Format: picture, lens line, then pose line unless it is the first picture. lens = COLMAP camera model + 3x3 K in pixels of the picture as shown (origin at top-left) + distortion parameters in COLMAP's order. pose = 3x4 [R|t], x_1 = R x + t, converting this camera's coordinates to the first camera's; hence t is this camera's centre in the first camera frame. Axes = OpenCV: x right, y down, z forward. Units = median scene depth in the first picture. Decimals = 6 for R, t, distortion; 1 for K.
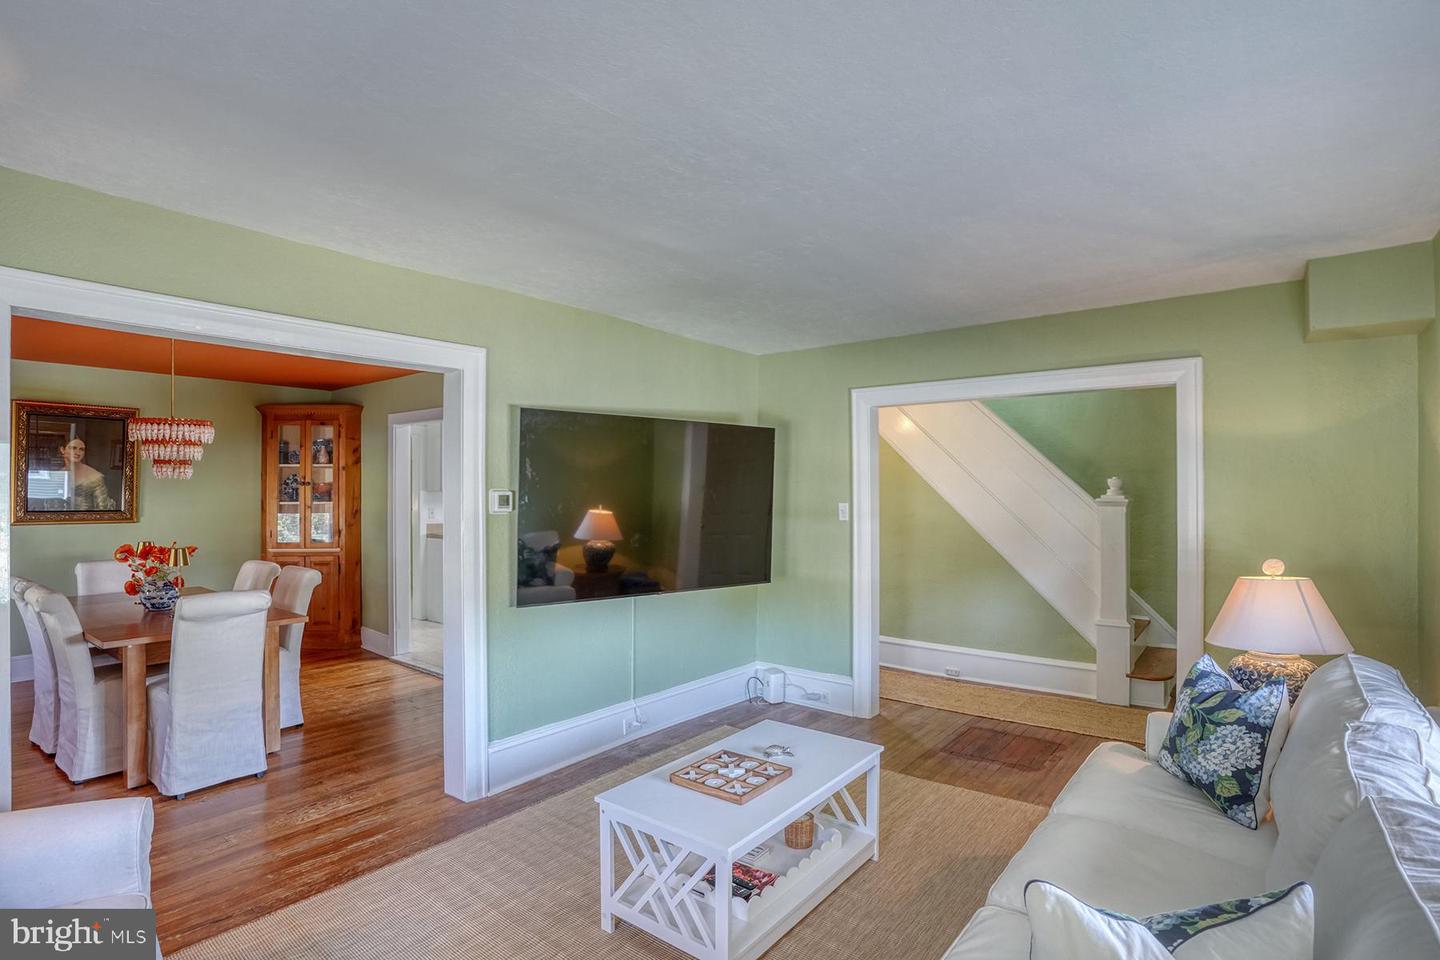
lens RADIAL K [[714.4, 0, 709.2], [0, 714.4, 478.0], [0, 0, 1]] dist [-0.082849, 0.035220]
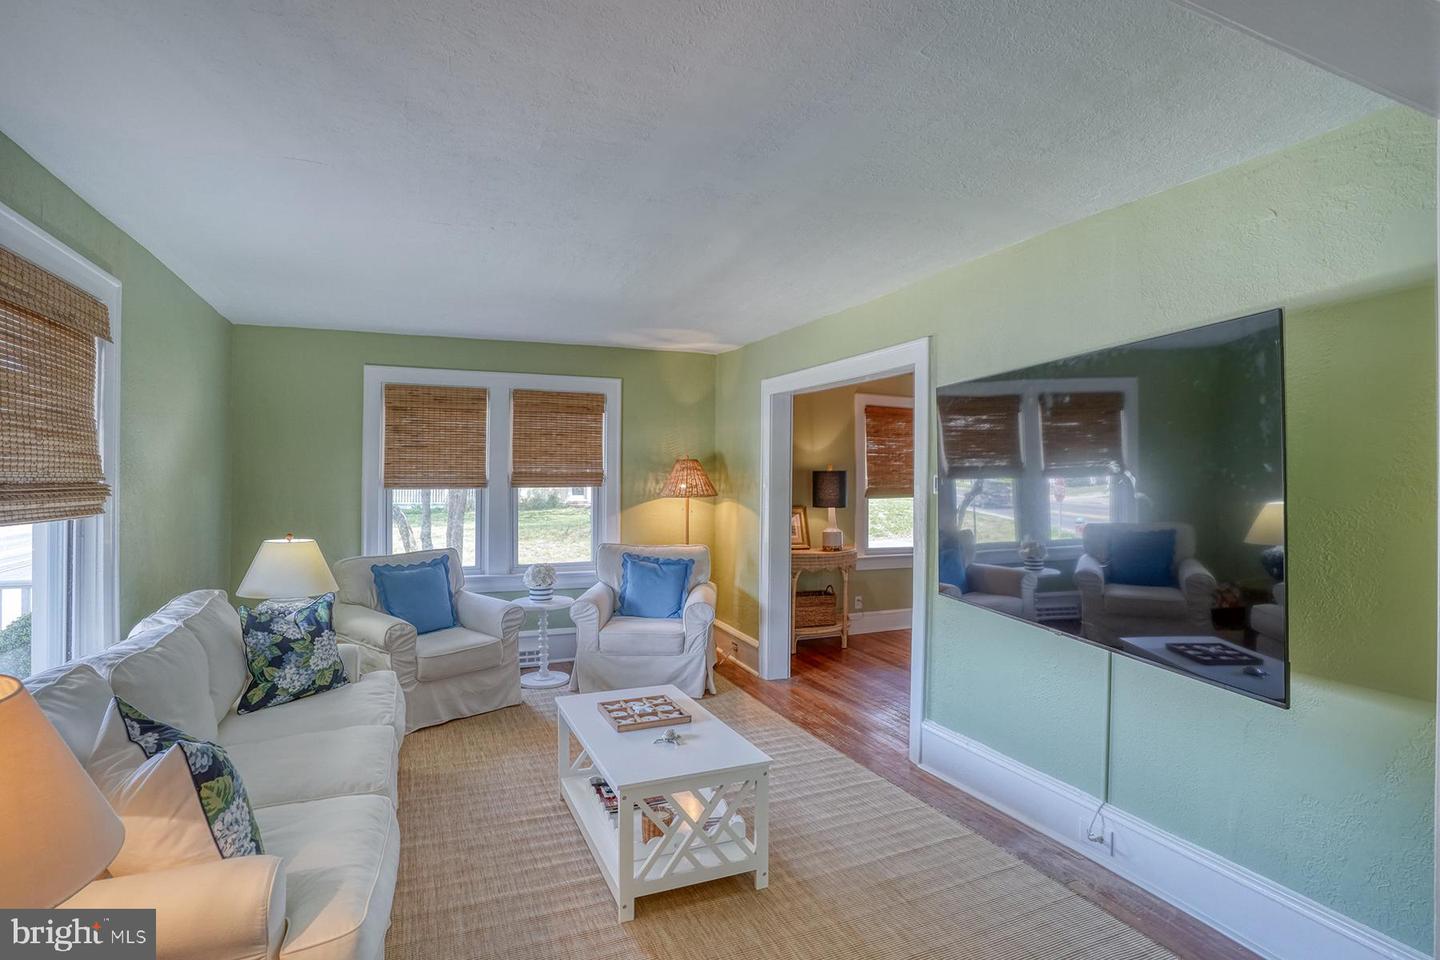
lens RADIAL K [[714.4, 0, 709.2], [0, 714.4, 478.0], [0, 0, 1]] dist [-0.082849, 0.035220]
pose [[-0.467484, 0.003282, -0.883996, 0.919030], [0.005338, 0.999985, 0.000890, 0.024474], [0.883986, -0.004303, -0.467494, 1.477639]]
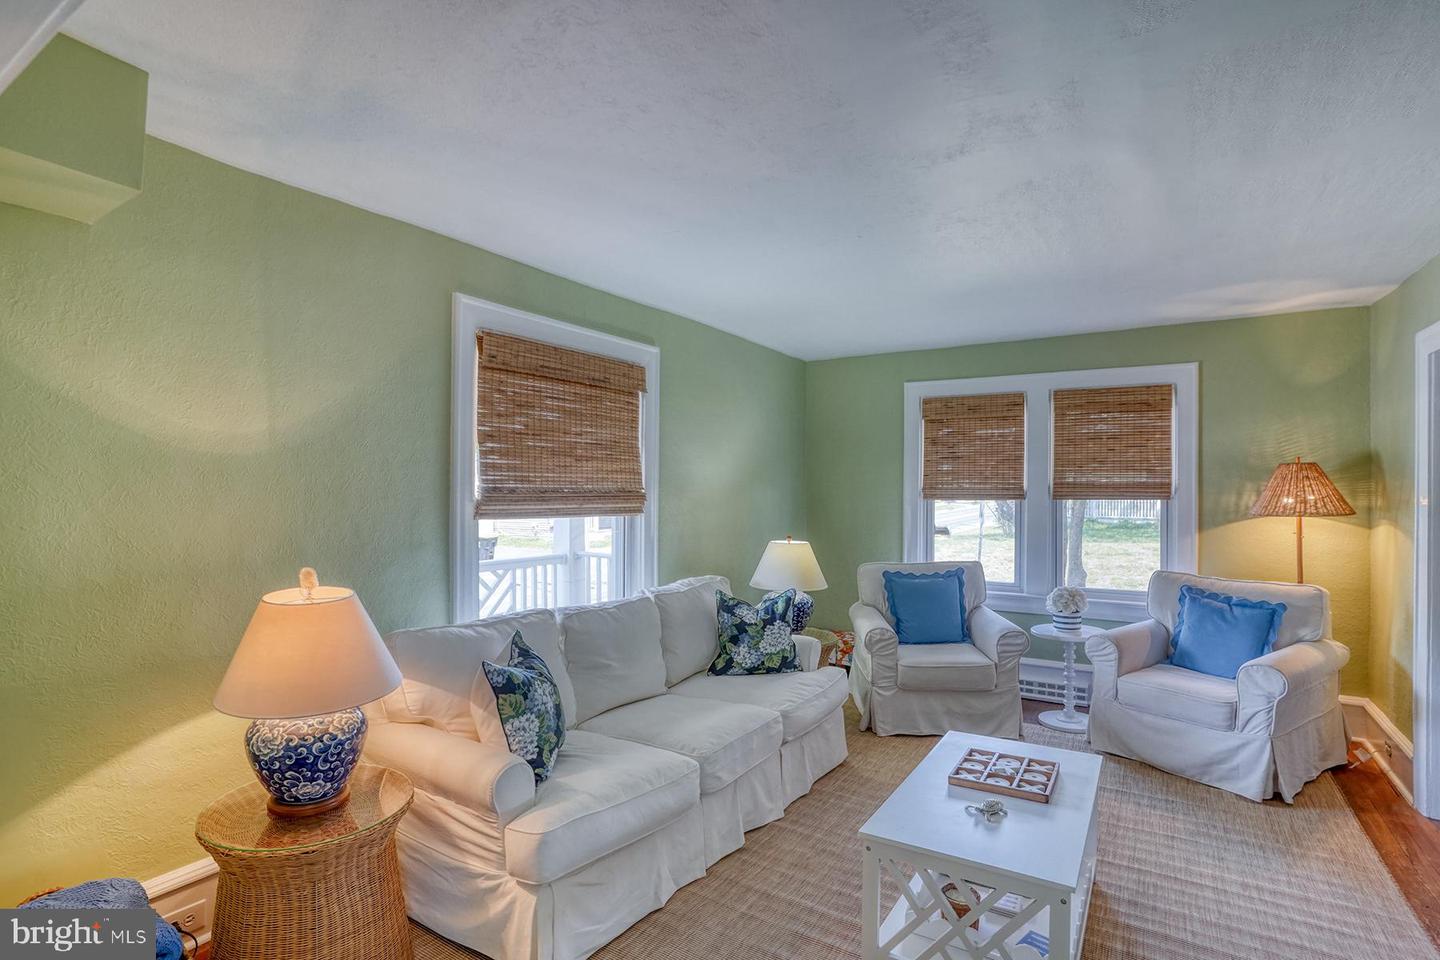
lens RADIAL K [[714.4, 0, 709.2], [0, 714.4, 478.0], [0, 0, 1]] dist [-0.082849, 0.035220]
pose [[-0.994098, -0.000351, -0.108489, 0.480637], [0.001812, 0.999802, -0.019840, 0.028939], [0.108475, -0.019920, -0.993900, 1.713711]]
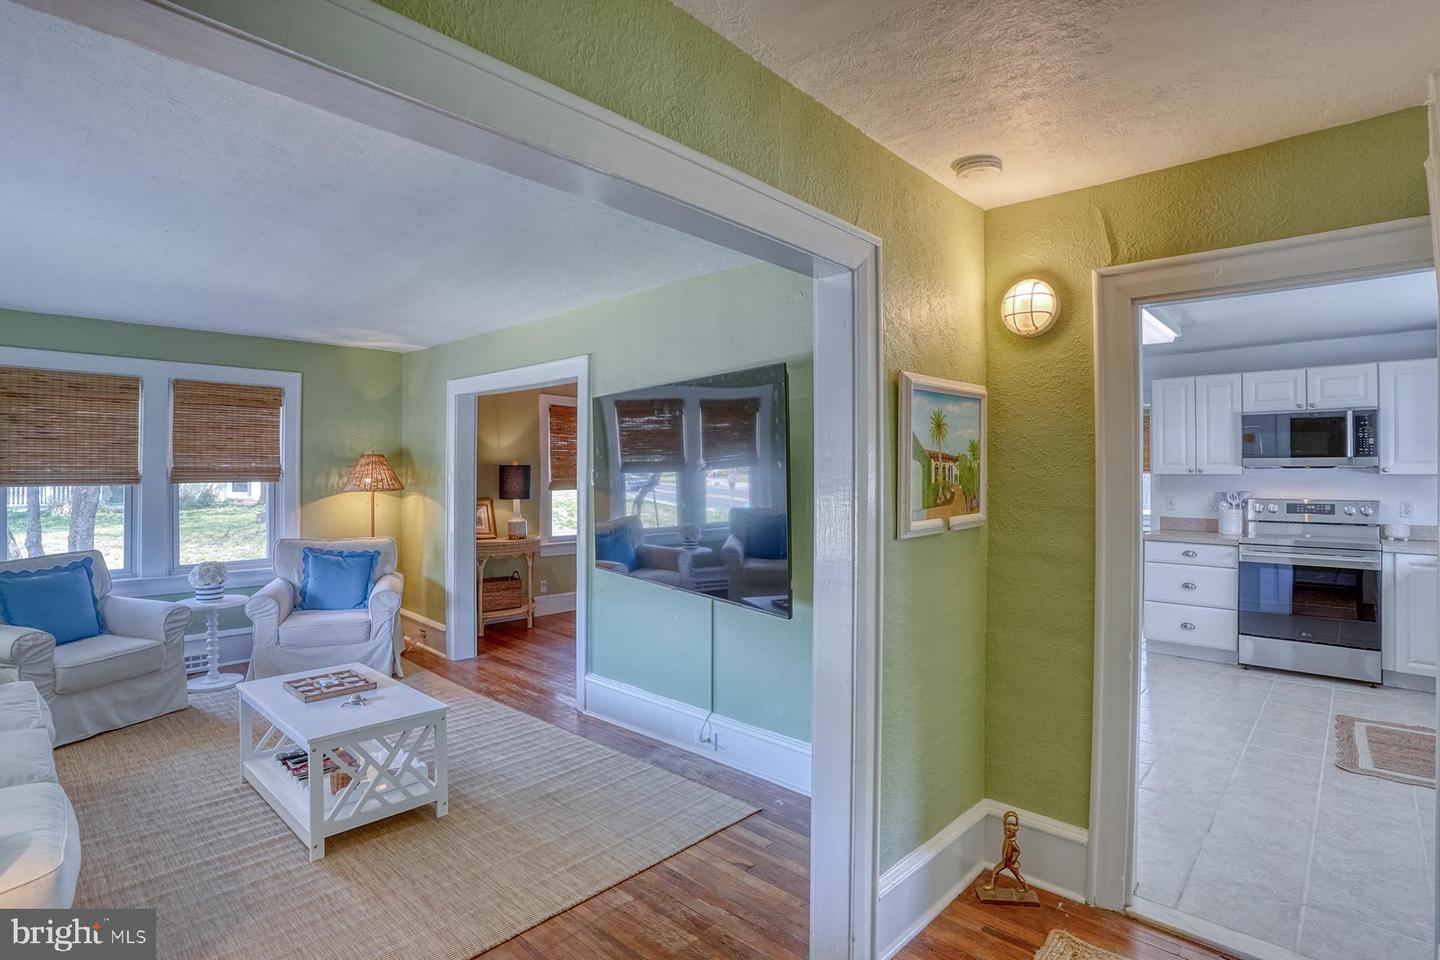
lens RADIAL K [[727.6, 0, 712.2], [0, 727.6, 467.4], [0, 0, 1]] dist [-0.077979, 0.040202]
pose [[-0.076893, -0.000790, -0.997039, 1.155428], [0.008586, 0.999962, -0.001455, 0.022627], [0.997002, -0.008672, -0.076883, 1.619250]]
